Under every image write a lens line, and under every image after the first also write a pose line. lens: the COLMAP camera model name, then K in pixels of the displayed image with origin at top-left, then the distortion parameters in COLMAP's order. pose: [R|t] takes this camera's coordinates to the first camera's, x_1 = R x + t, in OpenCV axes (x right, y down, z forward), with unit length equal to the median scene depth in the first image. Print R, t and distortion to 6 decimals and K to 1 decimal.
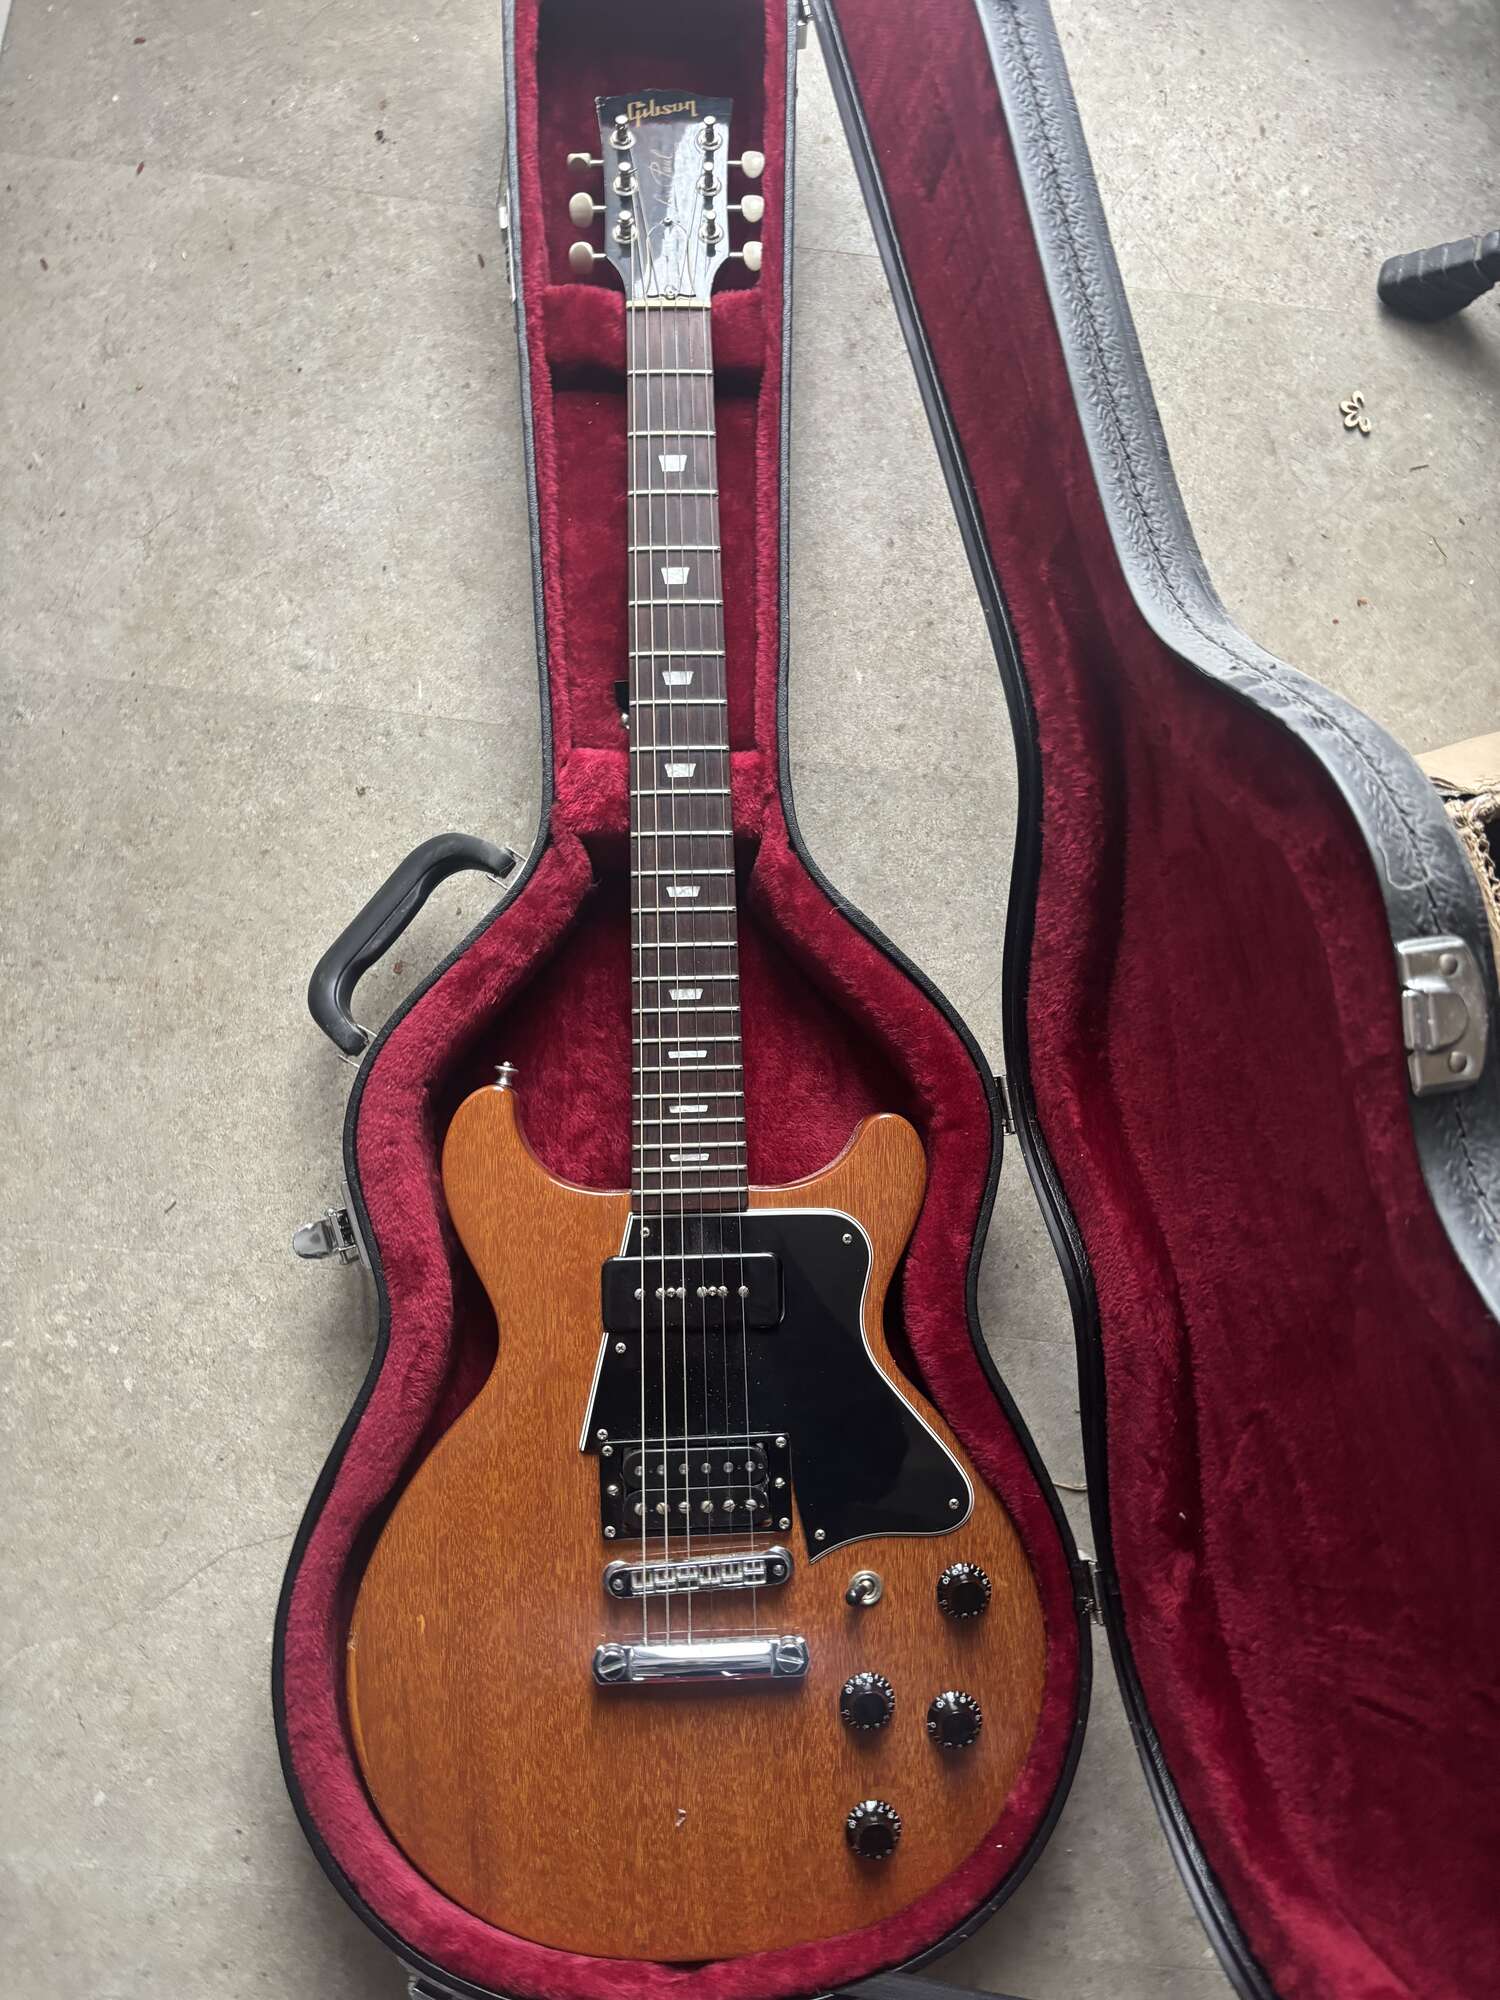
lens RADIAL K [[1478.9, 0, 759.5], [0, 1478.9, 988.2], [0, 0, 1]] dist [0.092081, -0.122265]
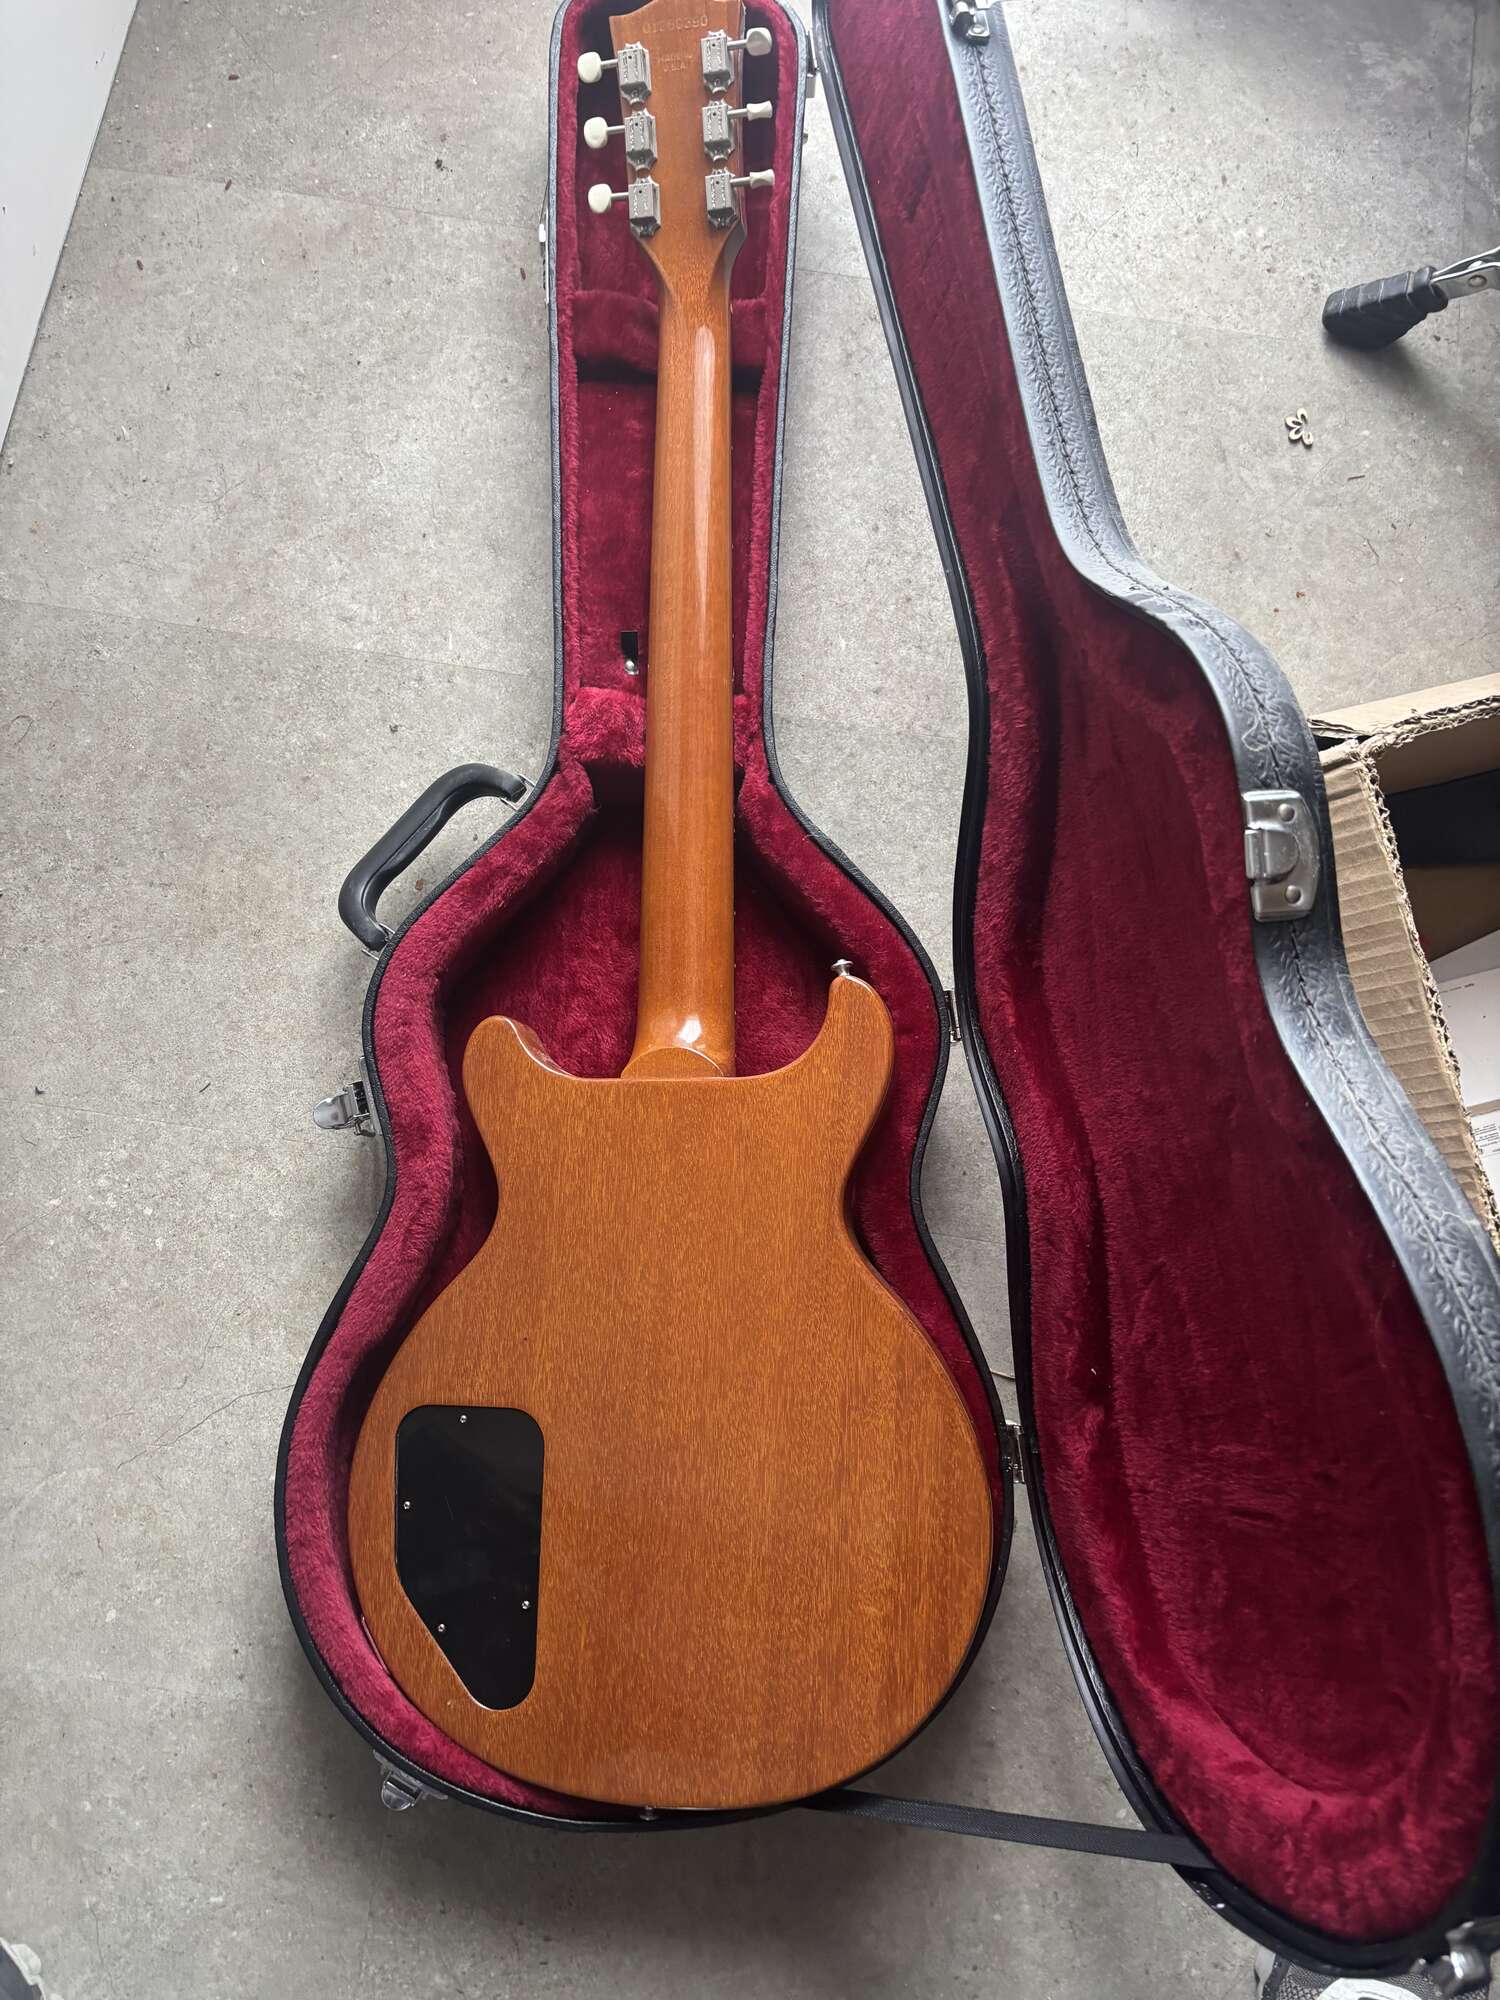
lens RADIAL K [[1478.9, 0, 759.5], [0, 1478.9, 988.2], [0, 0, 1]] dist [0.092081, -0.122265]
pose [[0.999068, 0.036056, -0.023720, 0.042214], [-0.037178, 0.998122, -0.048695, 0.109499], [0.021920, 0.049532, 0.998532, -0.106927]]
